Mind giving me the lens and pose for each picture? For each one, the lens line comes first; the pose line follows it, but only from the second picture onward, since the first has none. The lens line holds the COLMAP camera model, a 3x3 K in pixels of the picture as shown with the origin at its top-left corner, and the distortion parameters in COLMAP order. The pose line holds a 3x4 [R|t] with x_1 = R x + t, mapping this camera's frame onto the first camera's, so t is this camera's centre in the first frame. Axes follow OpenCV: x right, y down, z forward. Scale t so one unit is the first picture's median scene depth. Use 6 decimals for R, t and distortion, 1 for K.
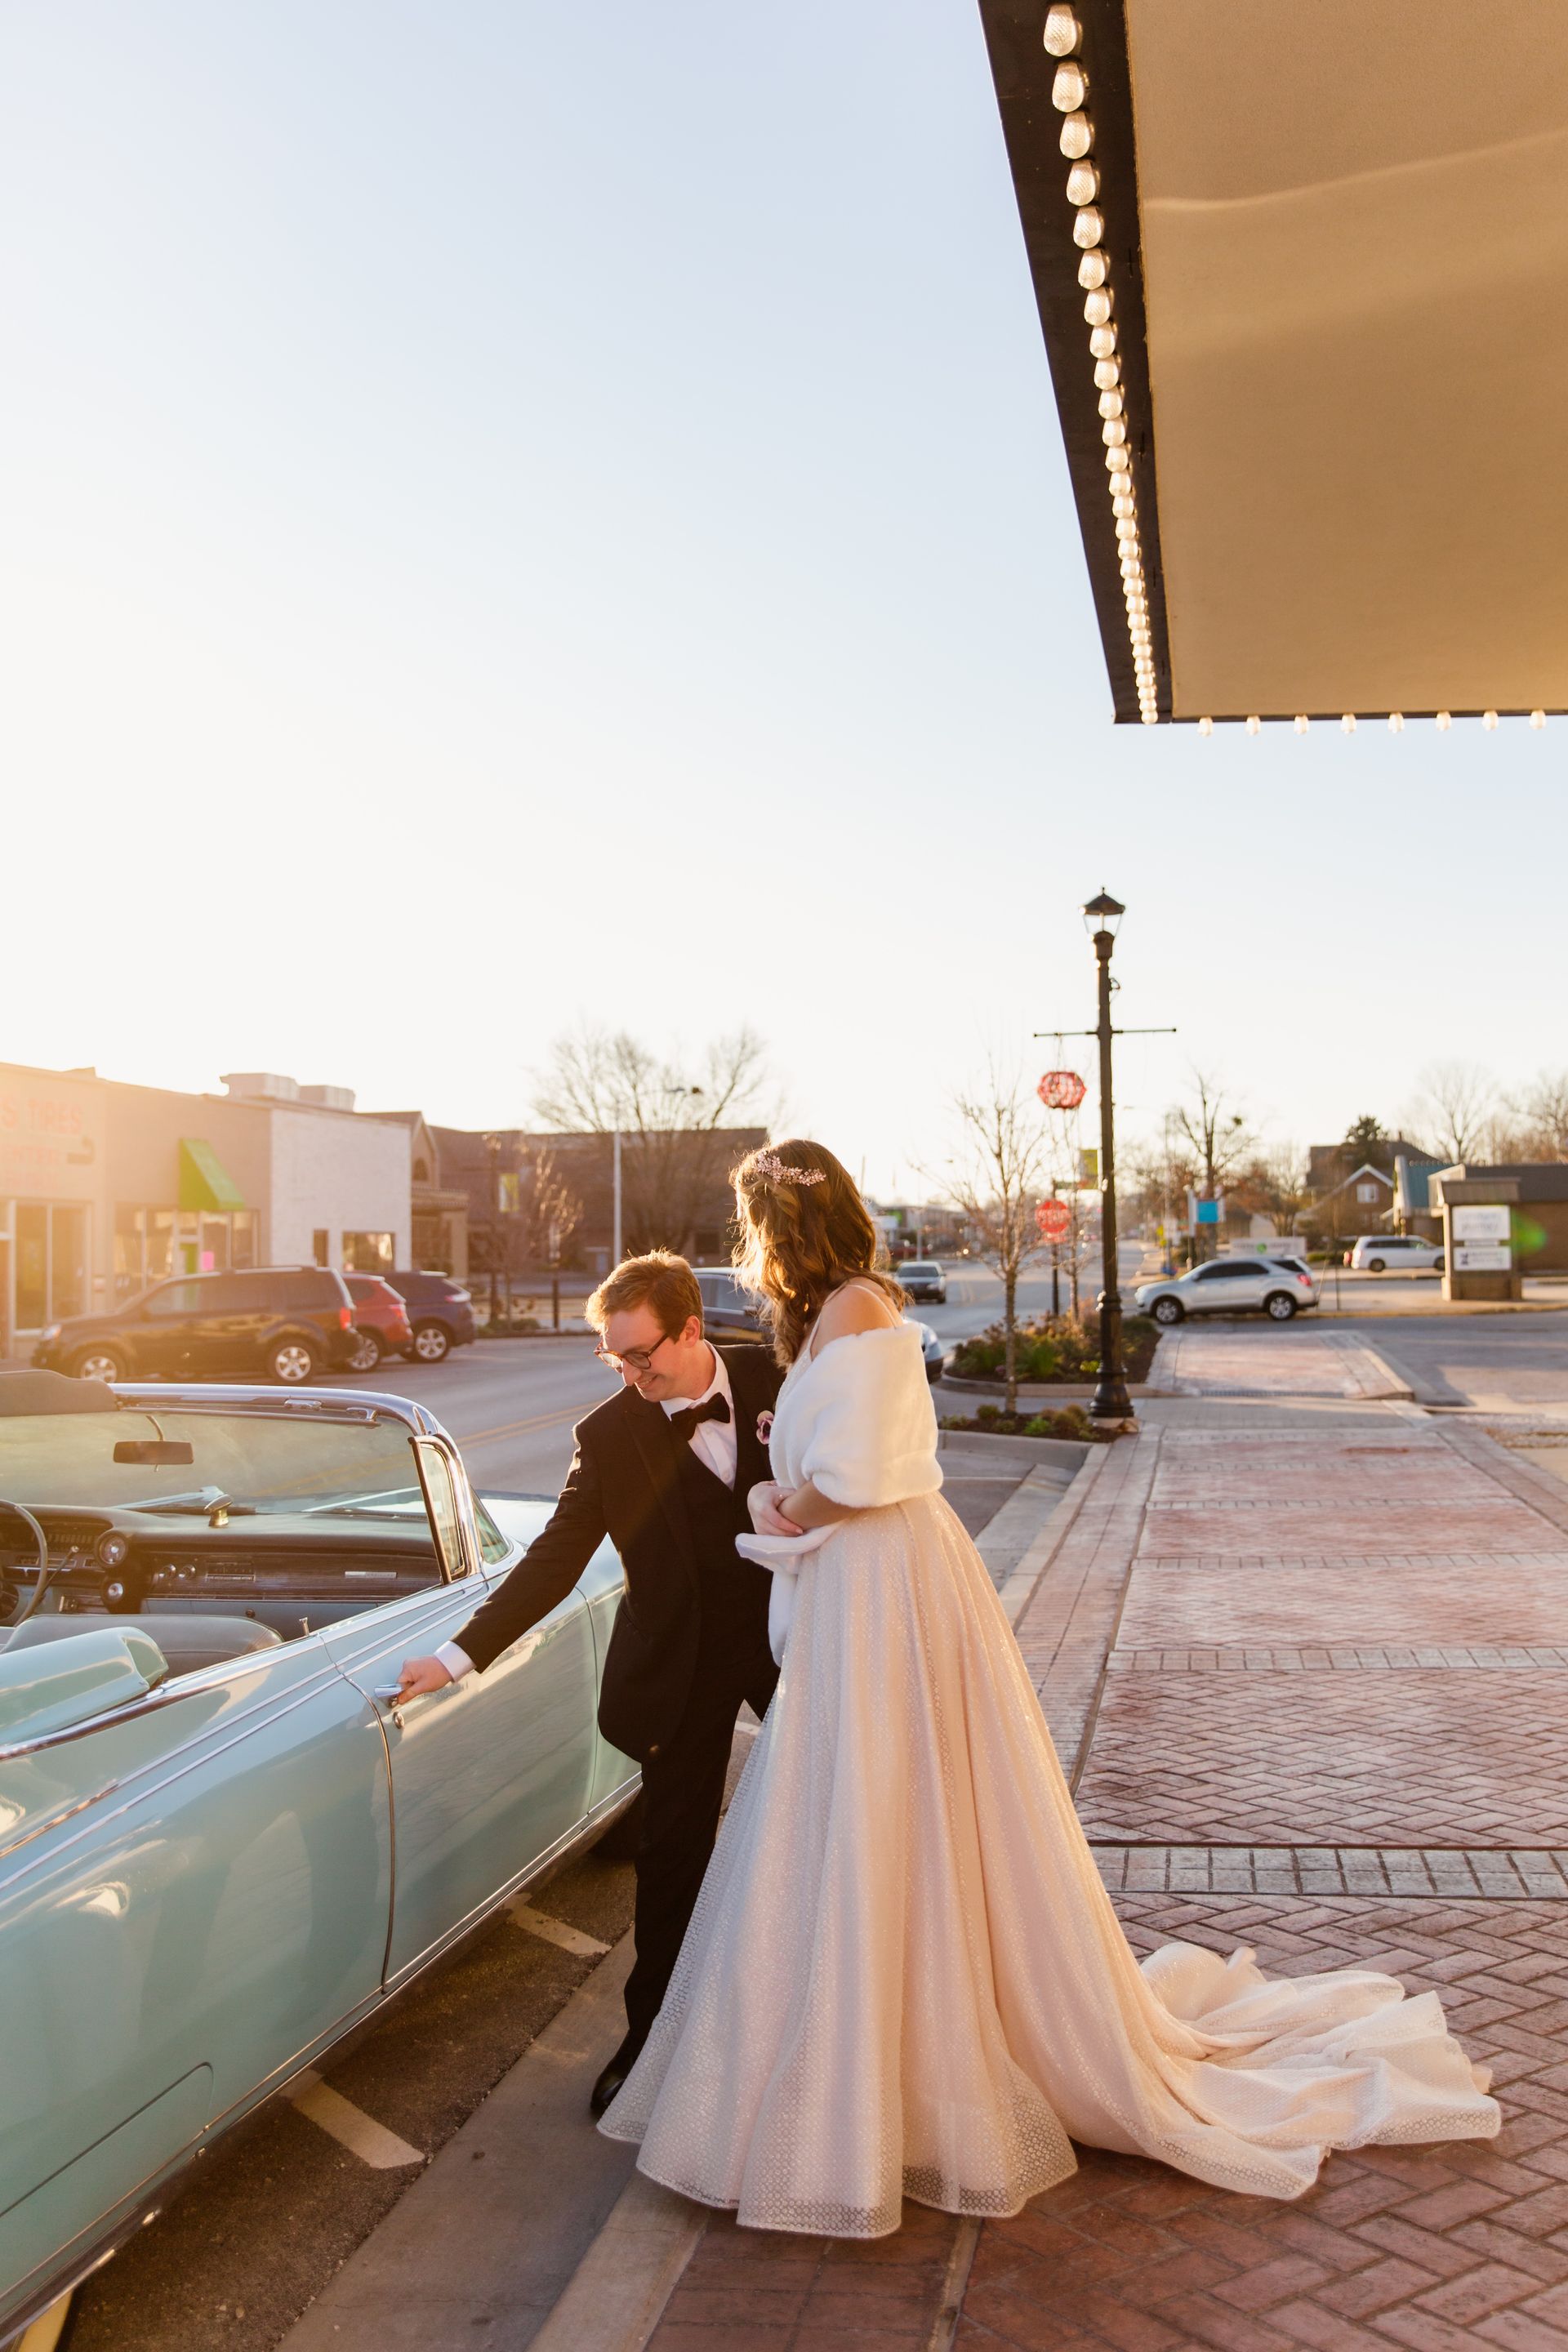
lens RADIAL K [[2310.3, 0, 777.2], [0, 2310.3, 1146.5], [0, 0, 1]] dist [0.005799, -0.003333]
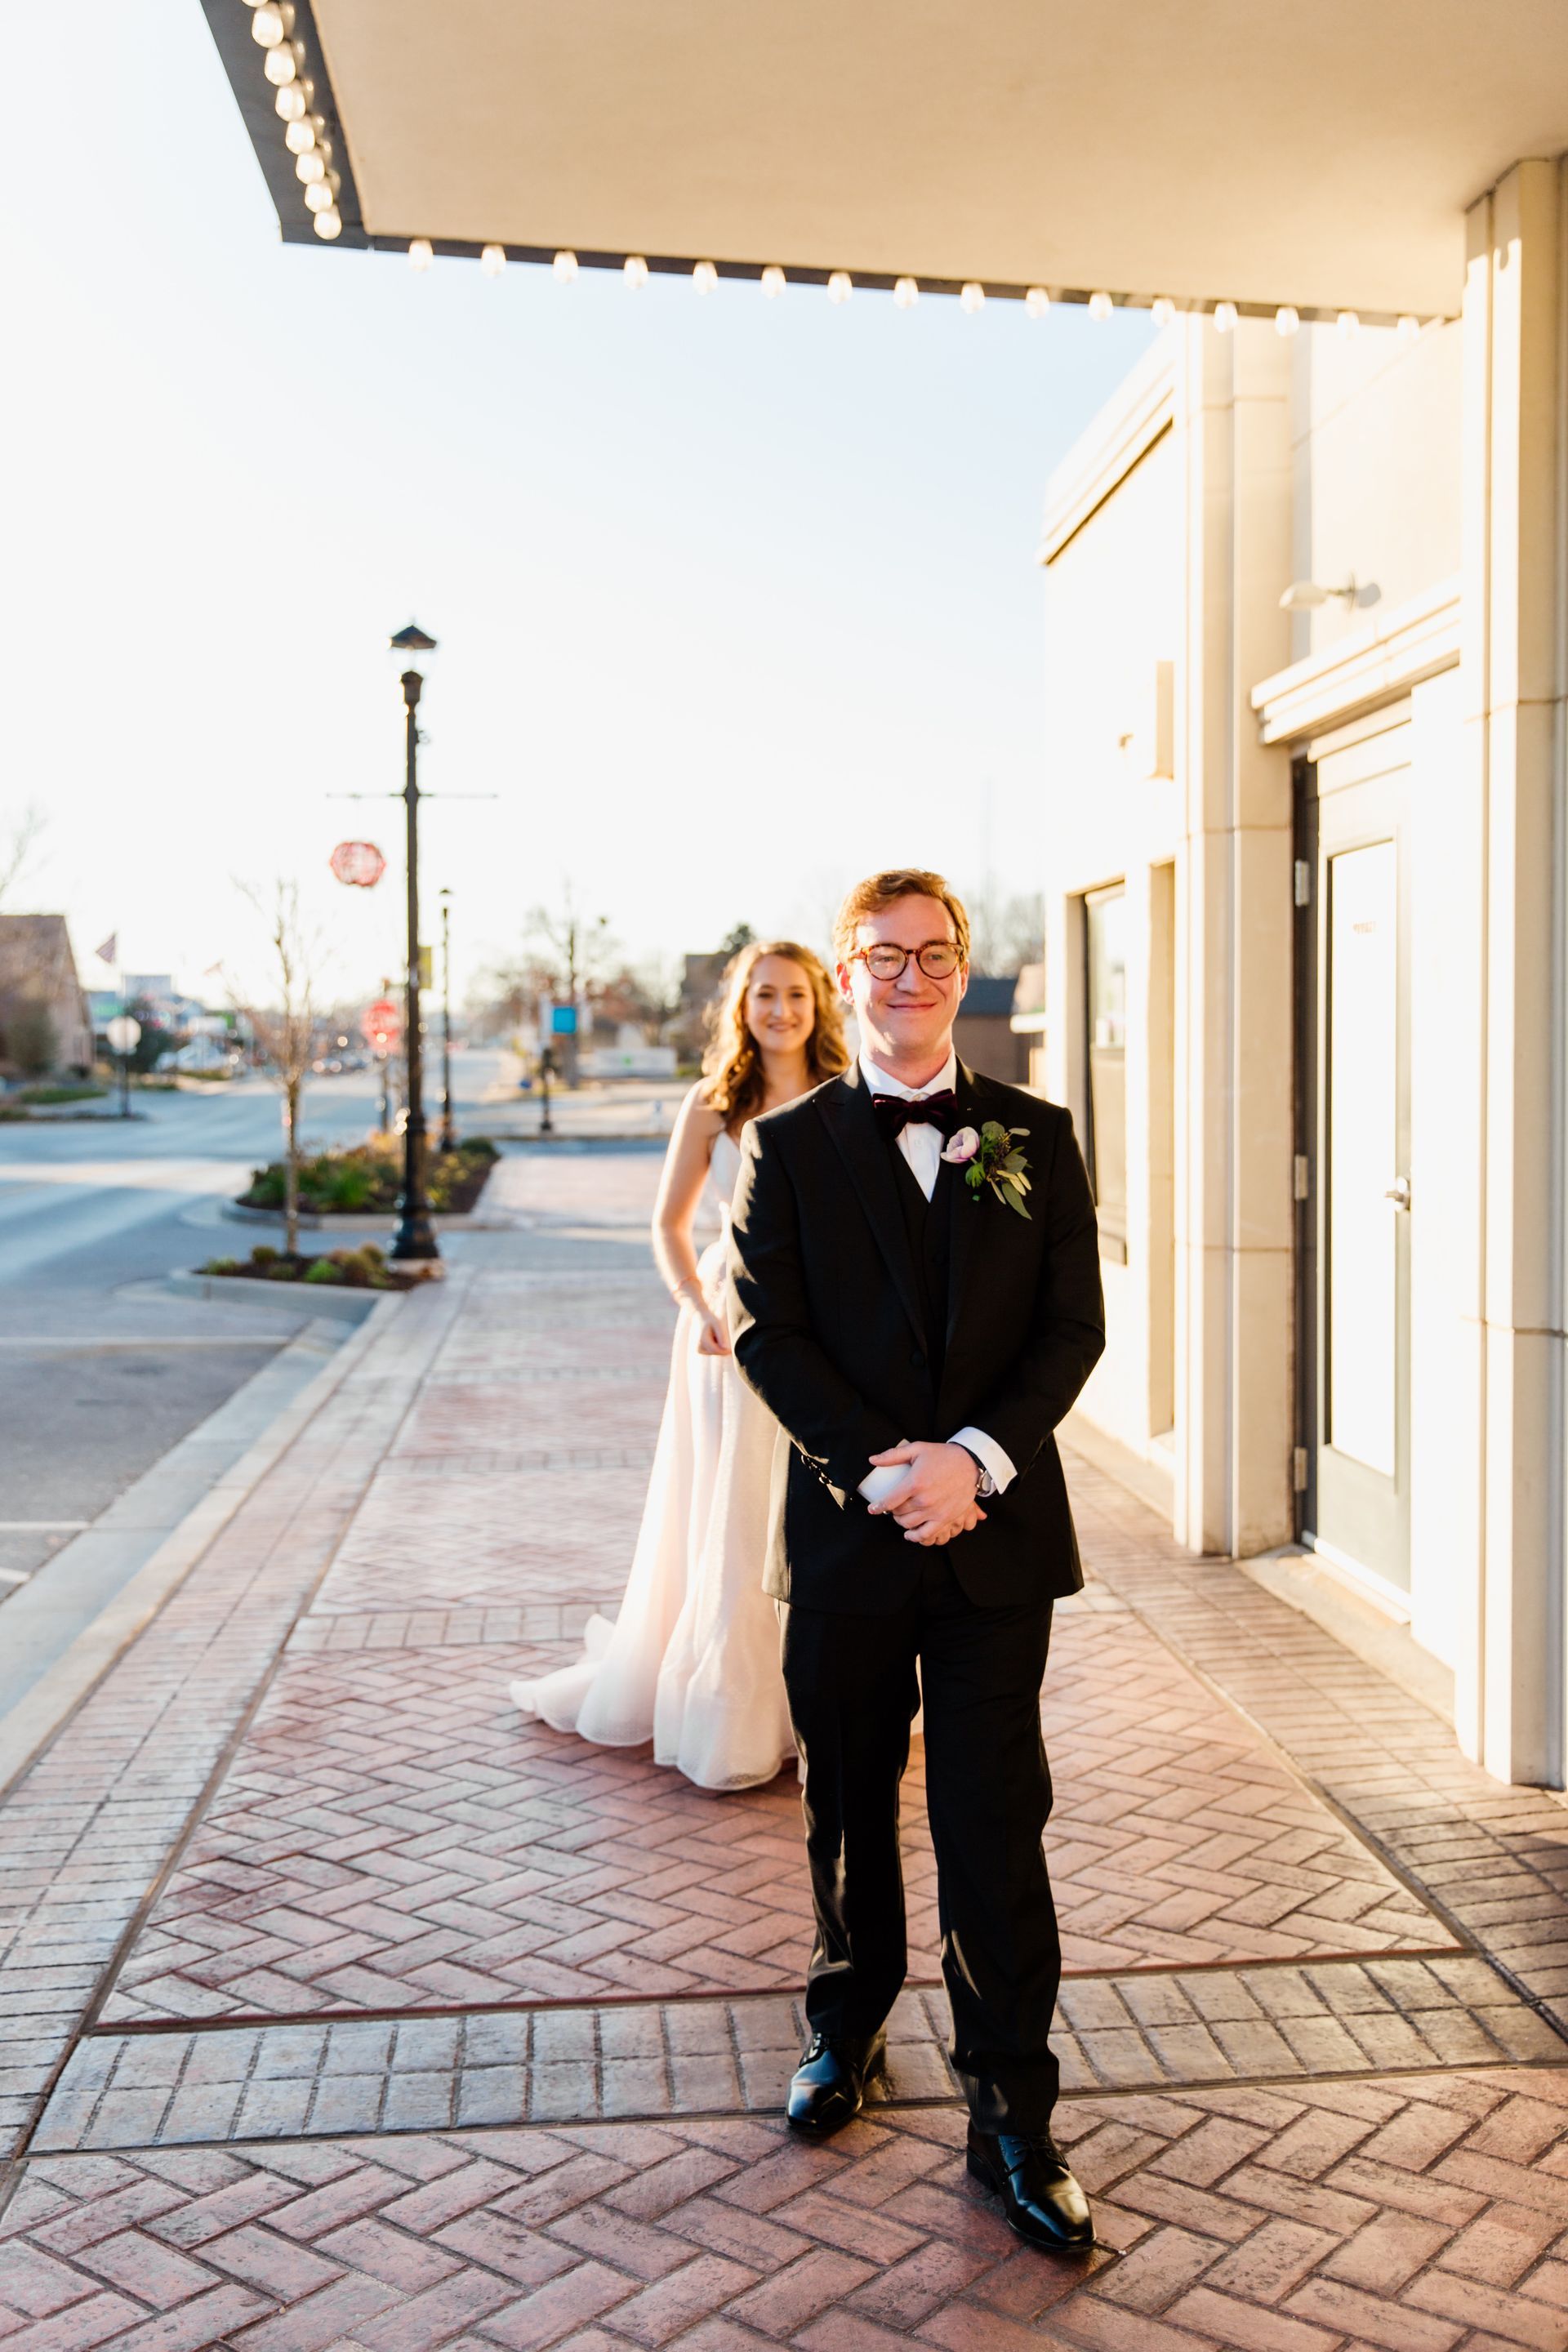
lens RADIAL K [[2310.3, 0, 777.2], [0, 2310.3, 1146.5], [0, 0, 1]] dist [0.005799, -0.003333]
pose [[0.967461, 0.005211, 0.252968, 0.075810], [-0.025839, 0.996596, 0.078287, 0.009421], [-0.251699, -0.082276, 0.964302, 0.205372]]
